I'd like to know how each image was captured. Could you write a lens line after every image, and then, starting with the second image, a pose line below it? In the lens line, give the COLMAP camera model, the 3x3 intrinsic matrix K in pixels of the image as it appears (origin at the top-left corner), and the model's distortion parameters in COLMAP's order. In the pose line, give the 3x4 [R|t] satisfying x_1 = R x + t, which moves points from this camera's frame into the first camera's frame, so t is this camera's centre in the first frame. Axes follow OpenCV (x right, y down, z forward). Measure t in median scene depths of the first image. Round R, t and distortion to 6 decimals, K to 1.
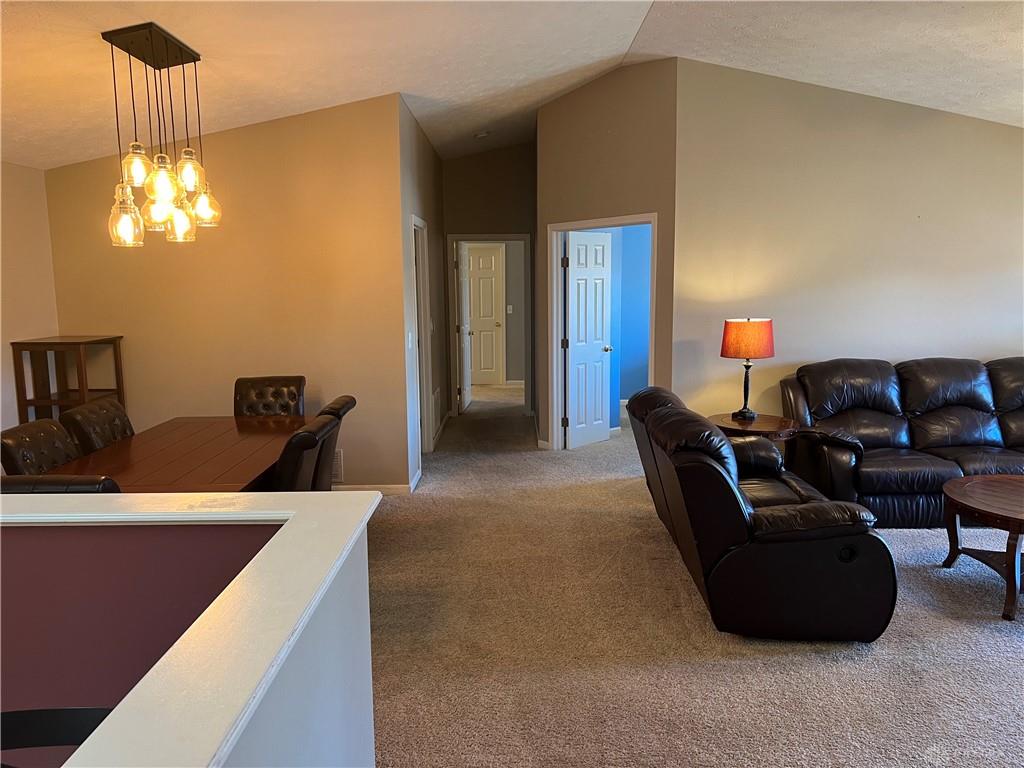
lens RADIAL K [[765.9, 0, 512.0], [0, 765.9, 384.0], [0, 0, 1]] dist [0.097017, -0.117226]
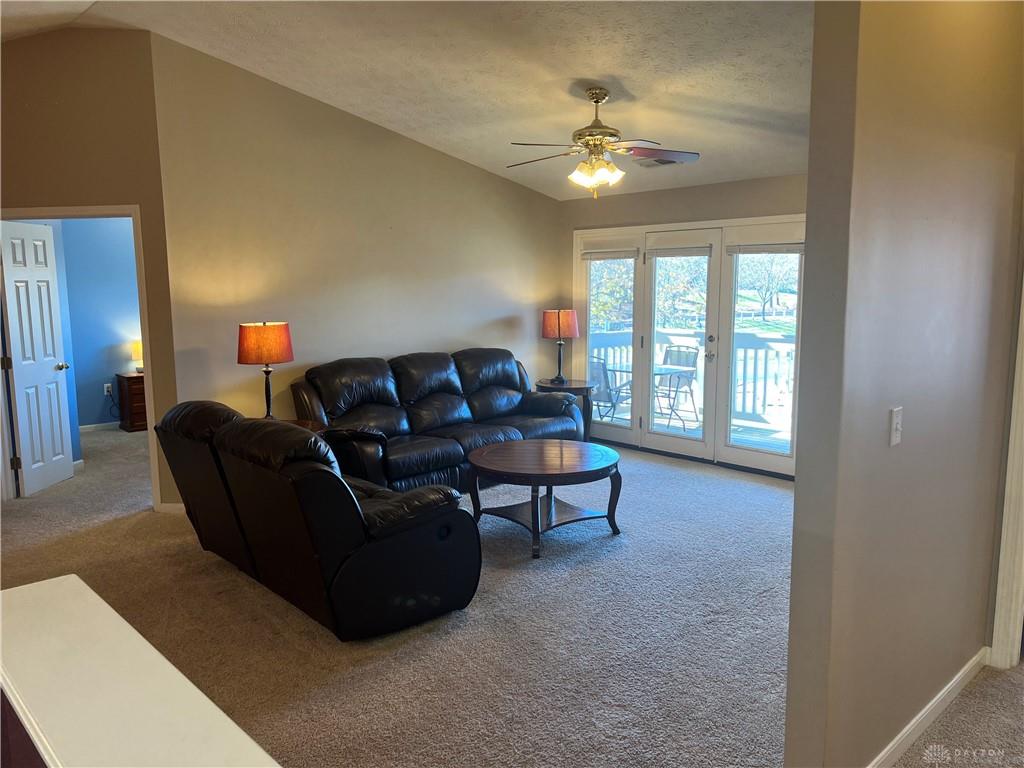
lens RADIAL K [[765.9, 0, 512.0], [0, 765.9, 384.0], [0, 0, 1]] dist [0.097017, -0.117226]
pose [[0.727381, -0.086772, 0.680725, -0.130297], [0.095539, 0.995118, 0.024761, -0.002601], [-0.679550, 0.047025, 0.732120, 0.086852]]
